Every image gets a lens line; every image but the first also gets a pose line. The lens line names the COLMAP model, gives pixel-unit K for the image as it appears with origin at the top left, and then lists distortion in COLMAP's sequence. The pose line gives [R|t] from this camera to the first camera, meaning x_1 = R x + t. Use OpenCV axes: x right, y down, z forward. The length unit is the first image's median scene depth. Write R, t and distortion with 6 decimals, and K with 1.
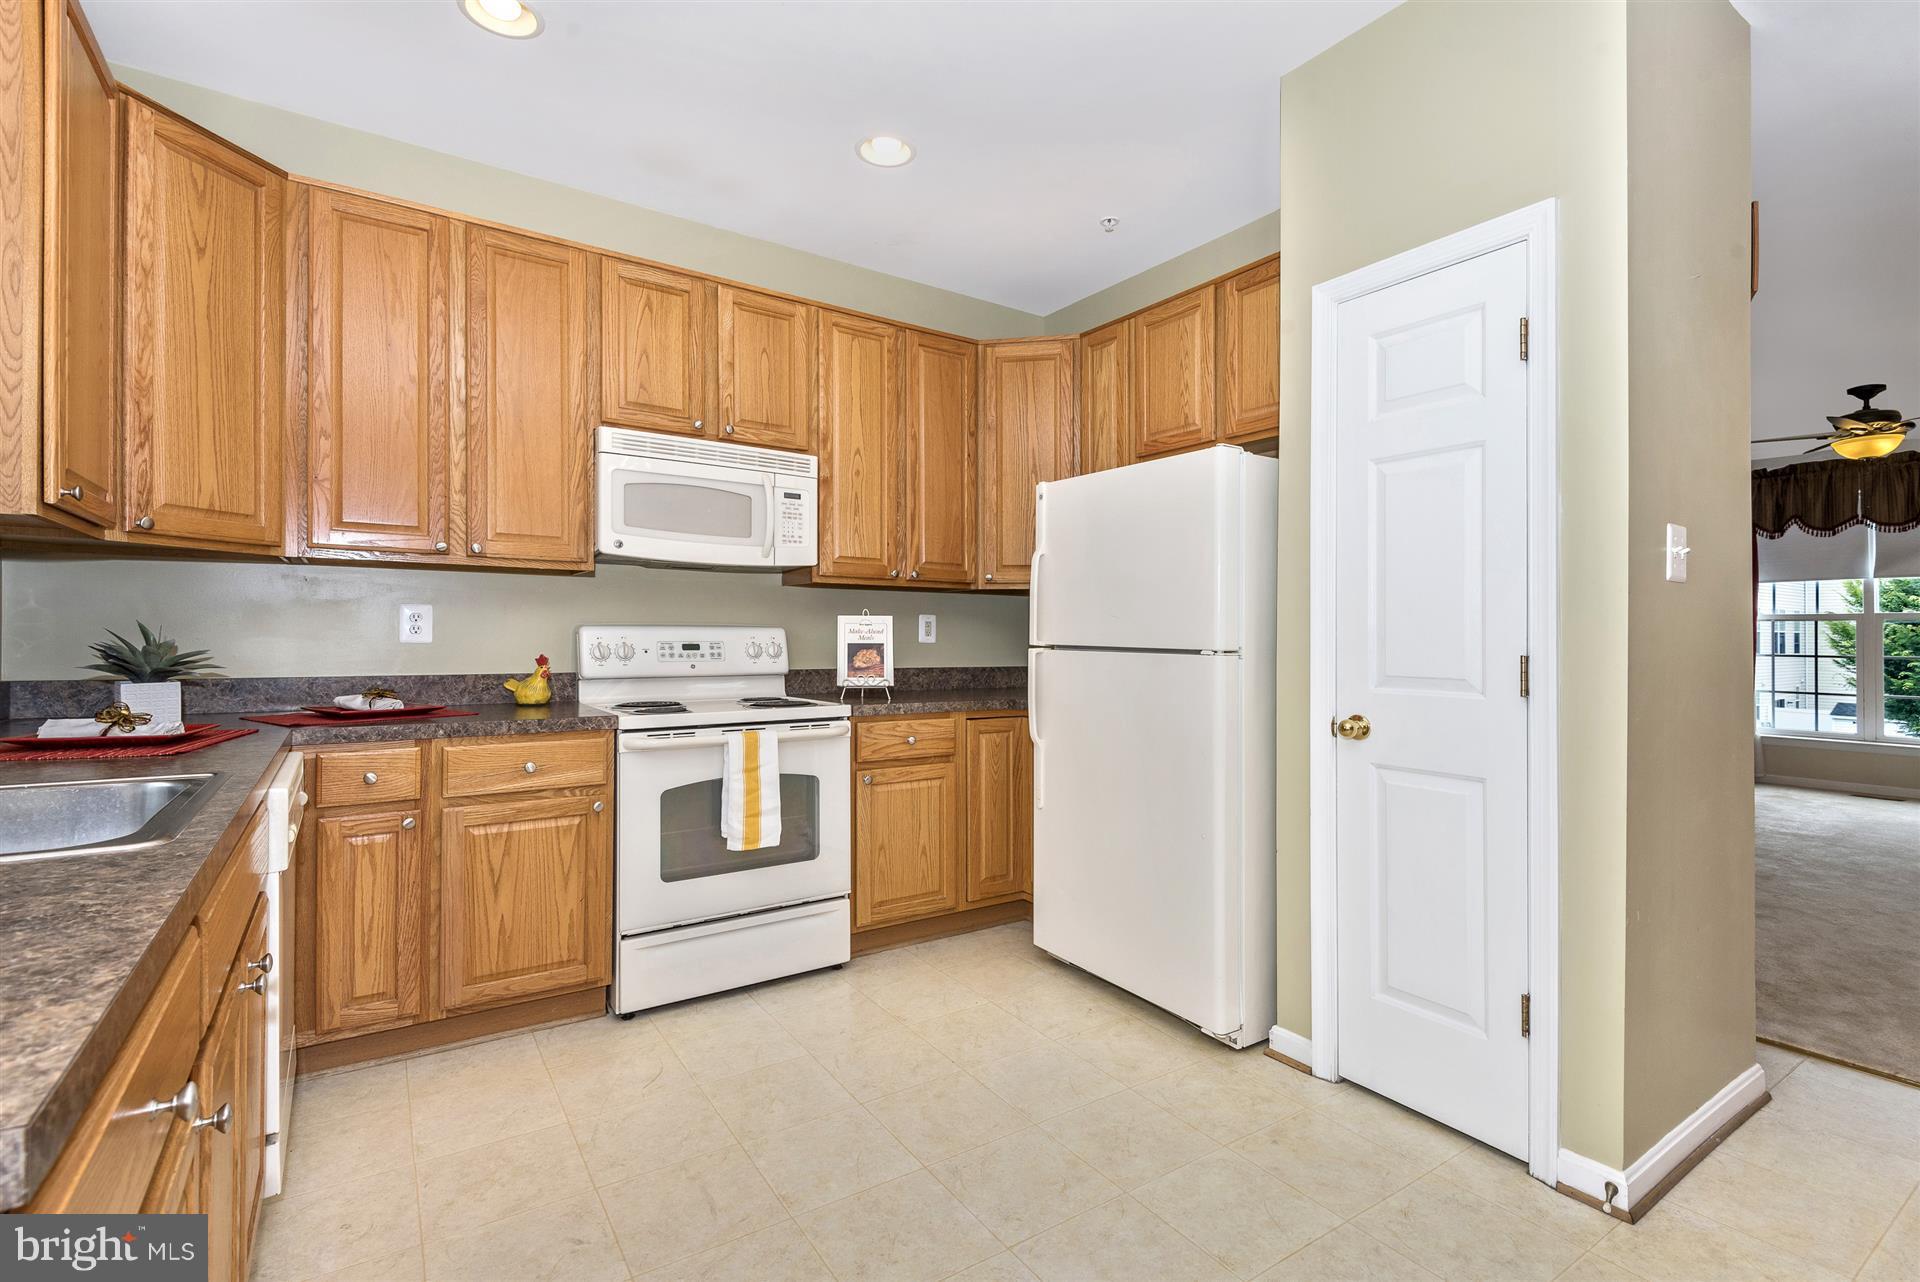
lens RADIAL K [[862.6, 0, 961.8], [0, 862.6, 627.5], [0, 0, 1]] dist [0.000427, -0.001281]
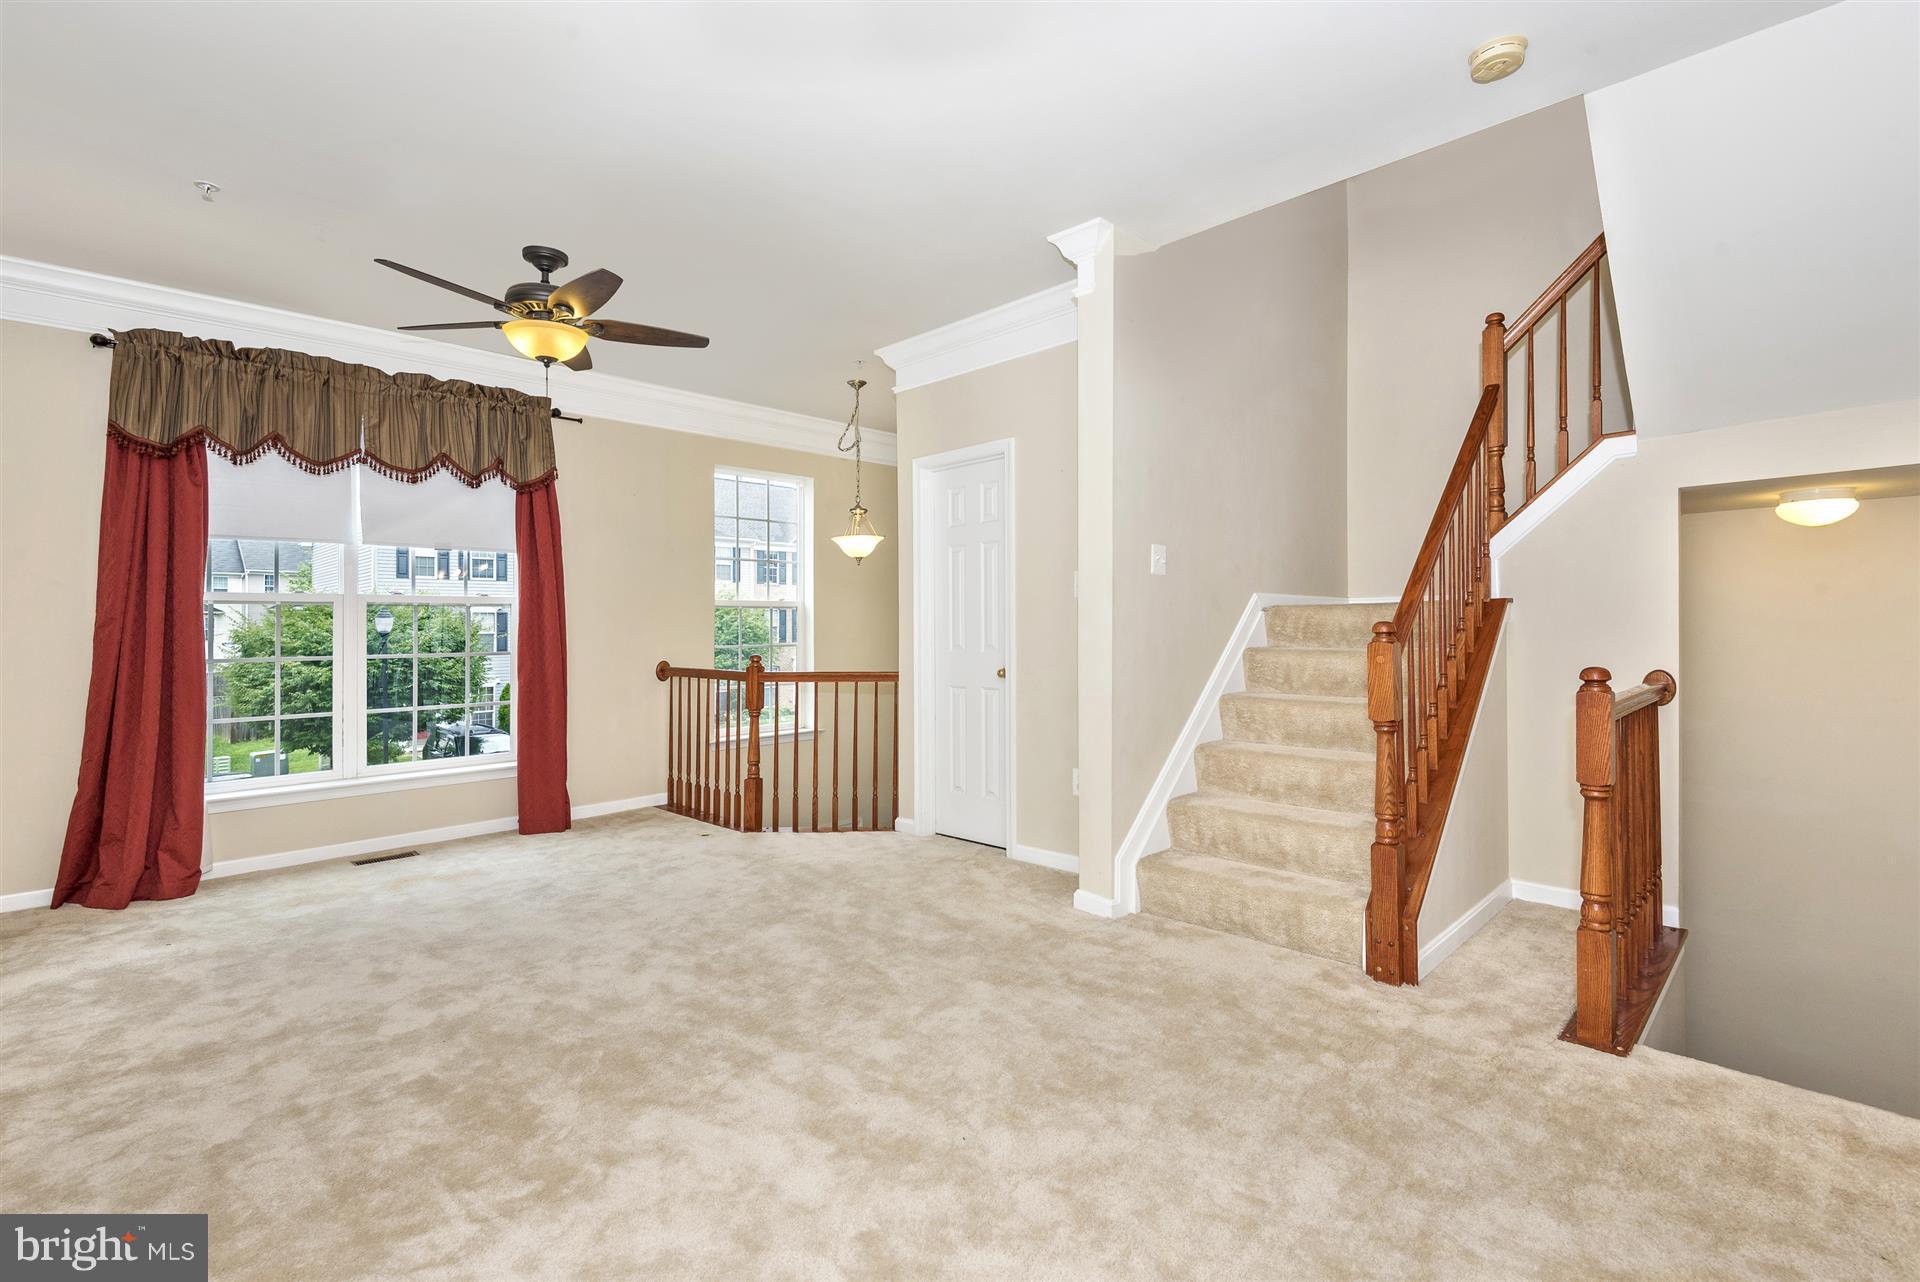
lens RADIAL K [[862.6, 0, 954.2], [0, 862.6, 640.7], [0, 0, 1]] dist [0.000427, -0.001281]
pose [[-0.191515, -0.018571, 0.981314, 0.272182], [0.000842, 0.999818, 0.019085, 0.007746], [-0.981489, 0.004482, -0.191464, 0.658537]]
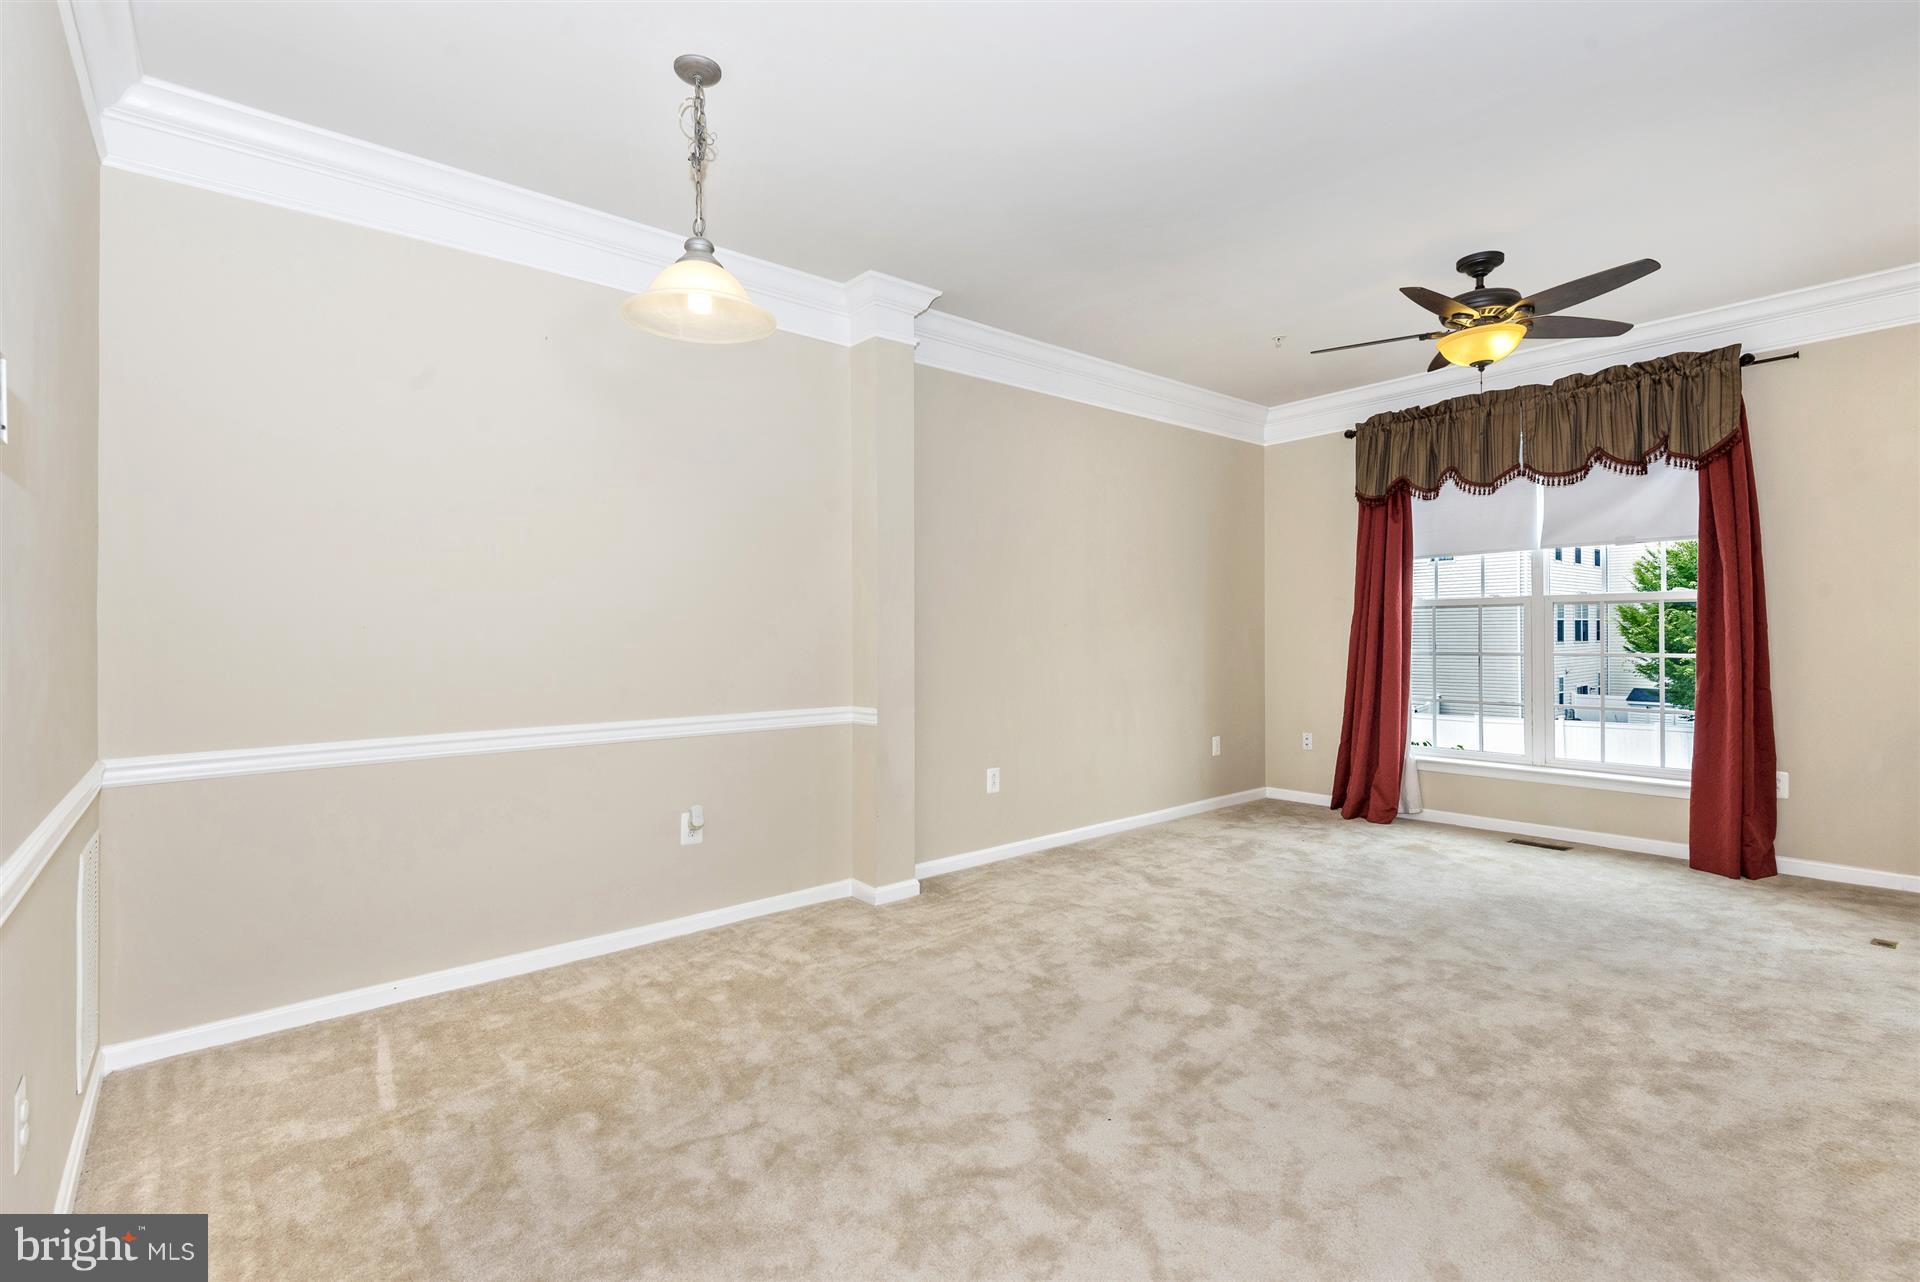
lens RADIAL K [[862.6, 0, 947.4], [0, 862.6, 642.5], [0, 0, 1]] dist [0.000427, -0.001281]
pose [[0.994401, -0.018306, 0.104076, 0.460375], [0.016338, 0.999672, 0.019732, 0.000361], [-0.104403, -0.017922, 0.994374, 0.303106]]
